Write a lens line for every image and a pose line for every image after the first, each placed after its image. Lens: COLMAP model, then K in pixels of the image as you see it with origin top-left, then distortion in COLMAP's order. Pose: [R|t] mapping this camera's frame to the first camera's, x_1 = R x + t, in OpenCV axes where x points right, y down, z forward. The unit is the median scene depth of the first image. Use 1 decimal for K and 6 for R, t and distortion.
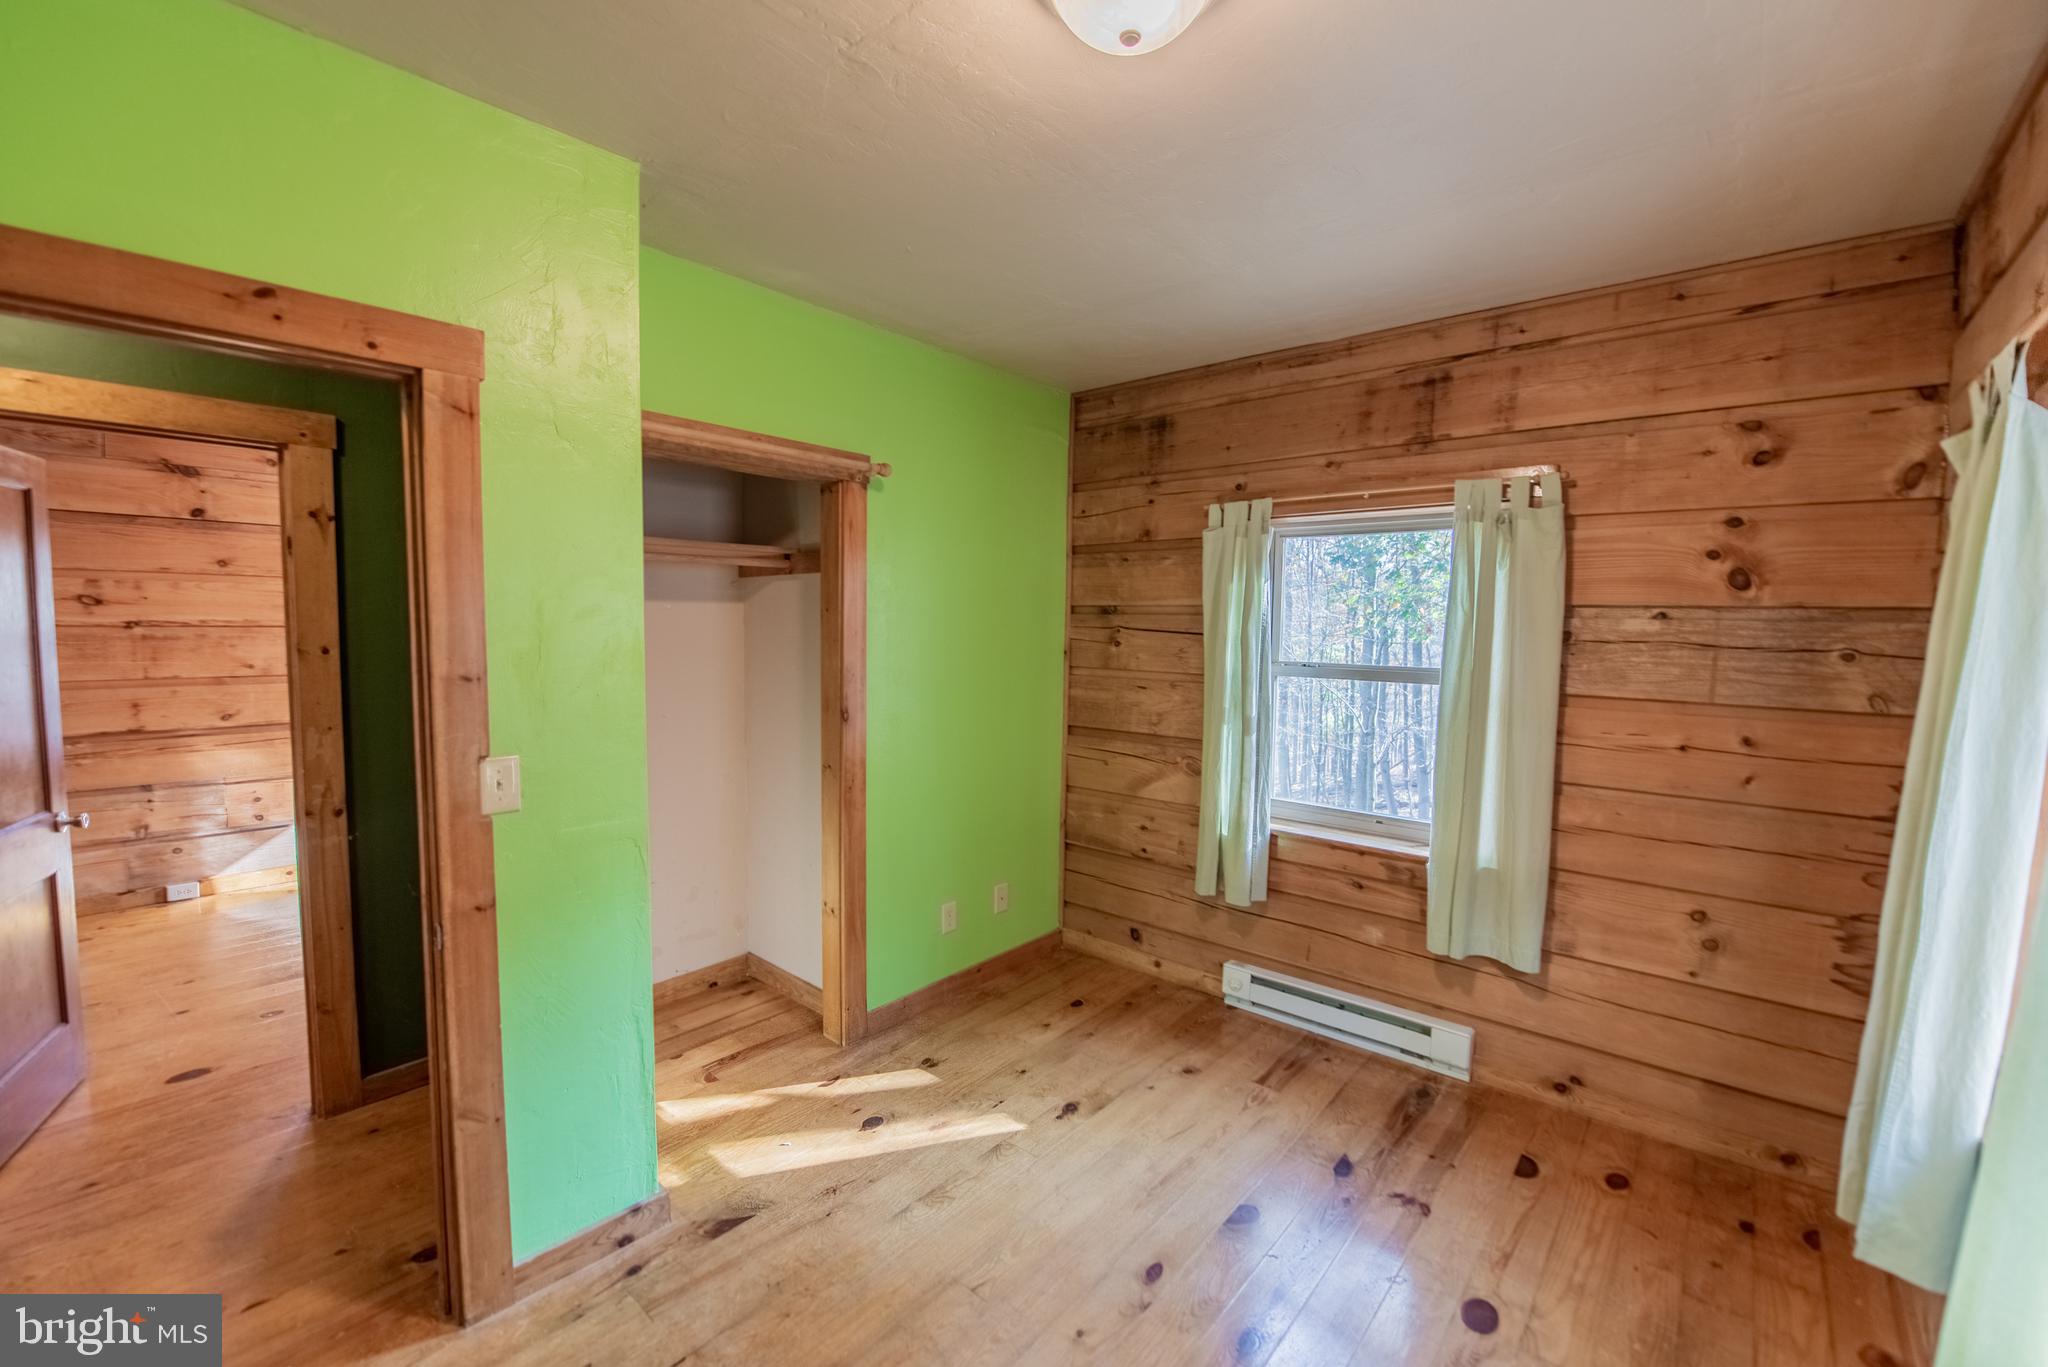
lens RADIAL K [[827.2, 0, 1024.9], [0, 827.2, 680.7], [0, 0, 1]] dist [-0.017243, -0.000334]
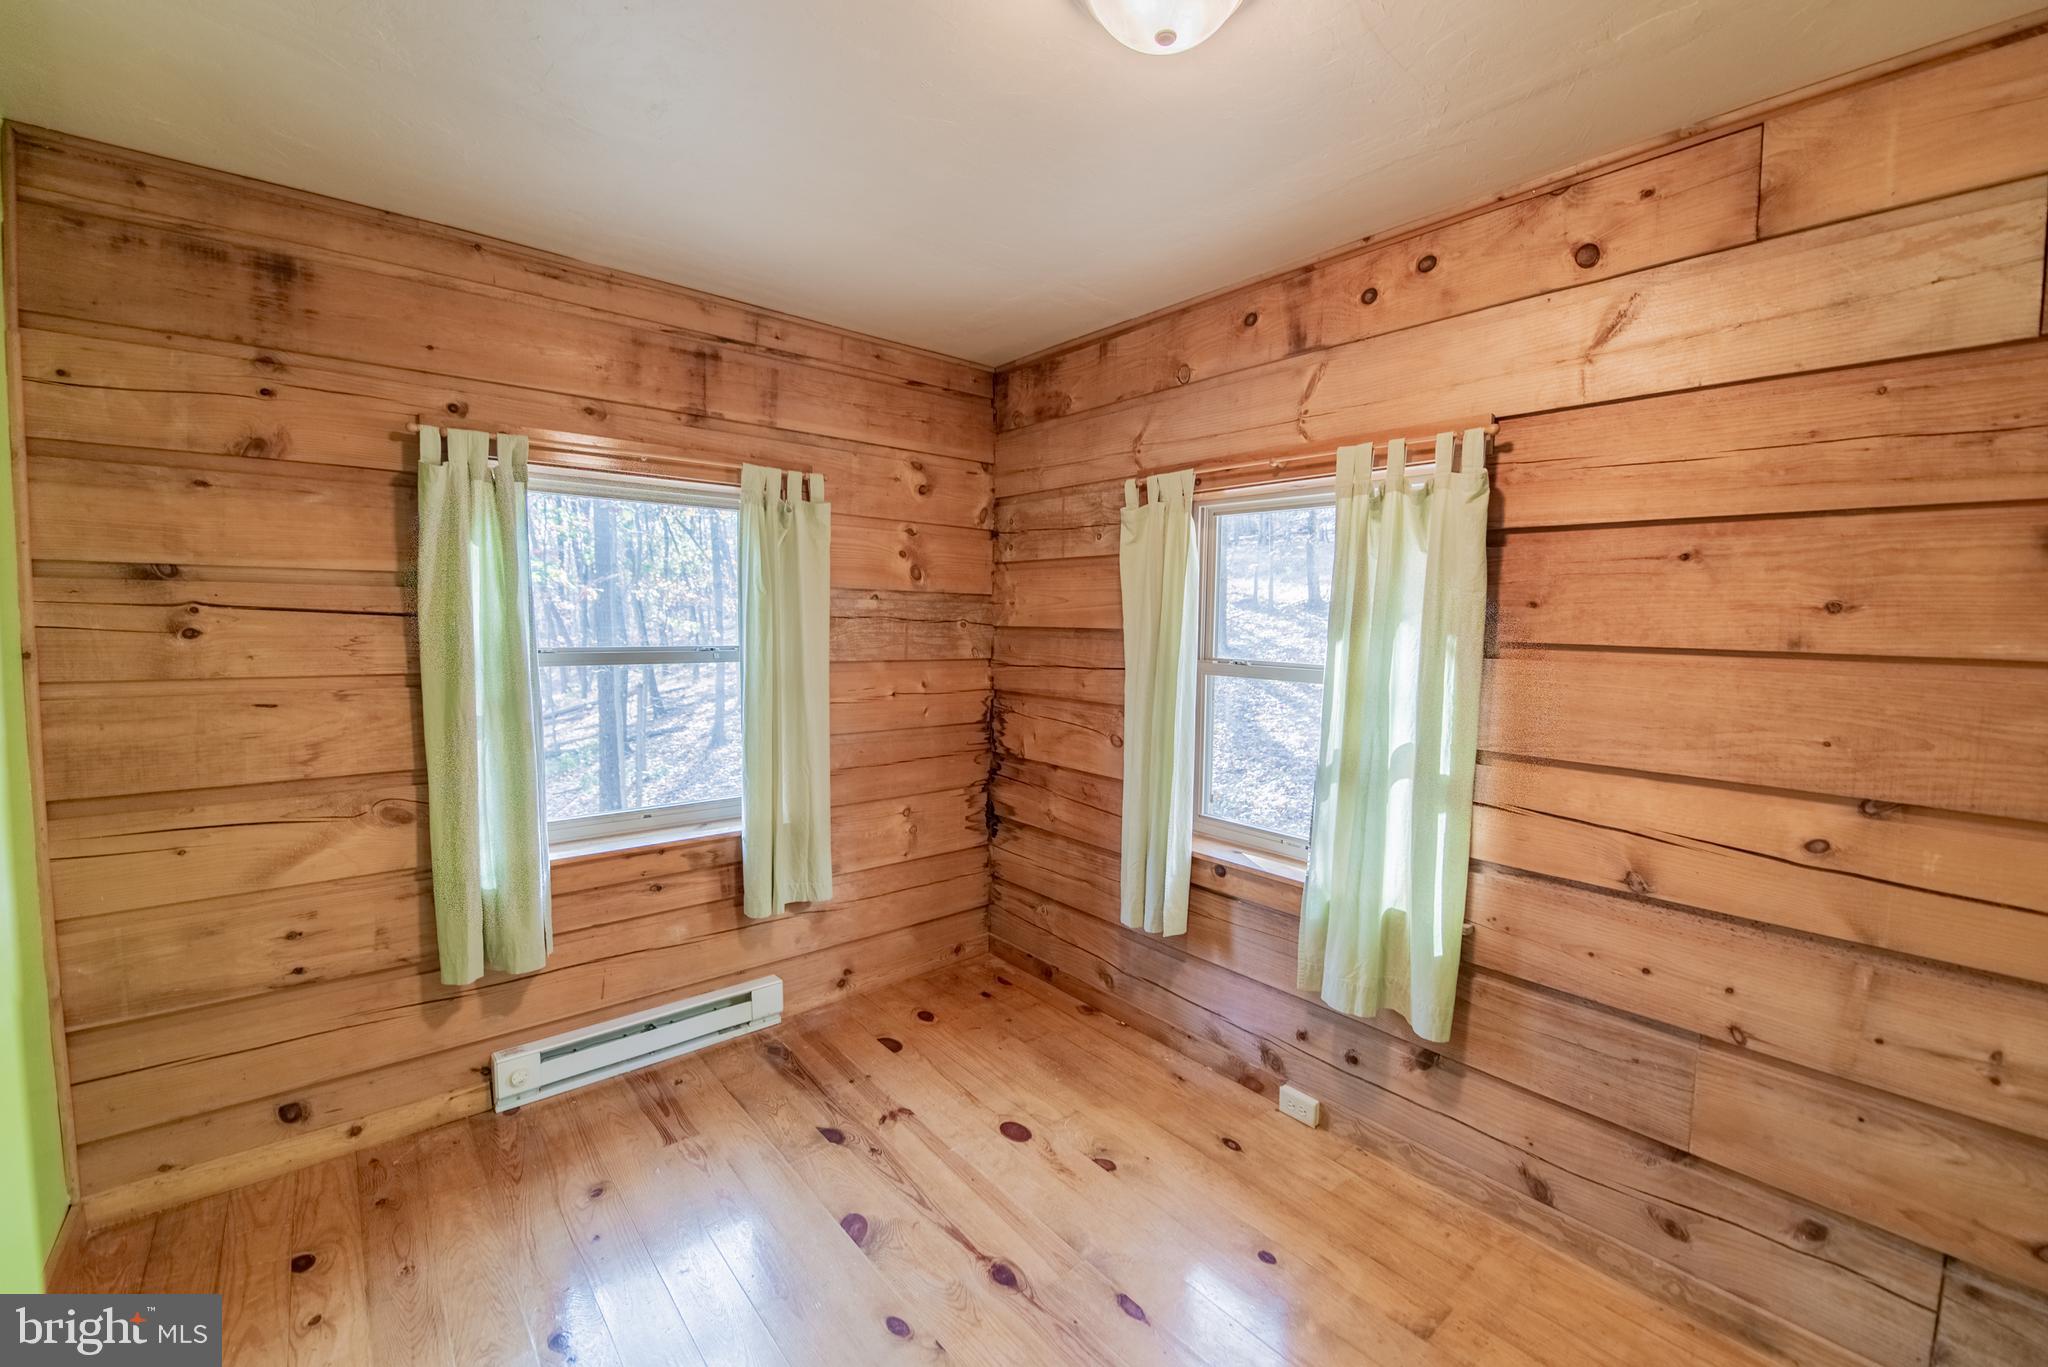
lens RADIAL K [[842.5, 0, 1016.3], [0, 842.5, 676.6], [0, 0, 1]] dist [-0.014253, -0.003156]
pose [[0.160697, -0.084930, 0.983343, -0.509751], [0.054369, 0.995540, 0.077099, -0.041828], [-0.985505, 0.041074, 0.164598, 0.529778]]
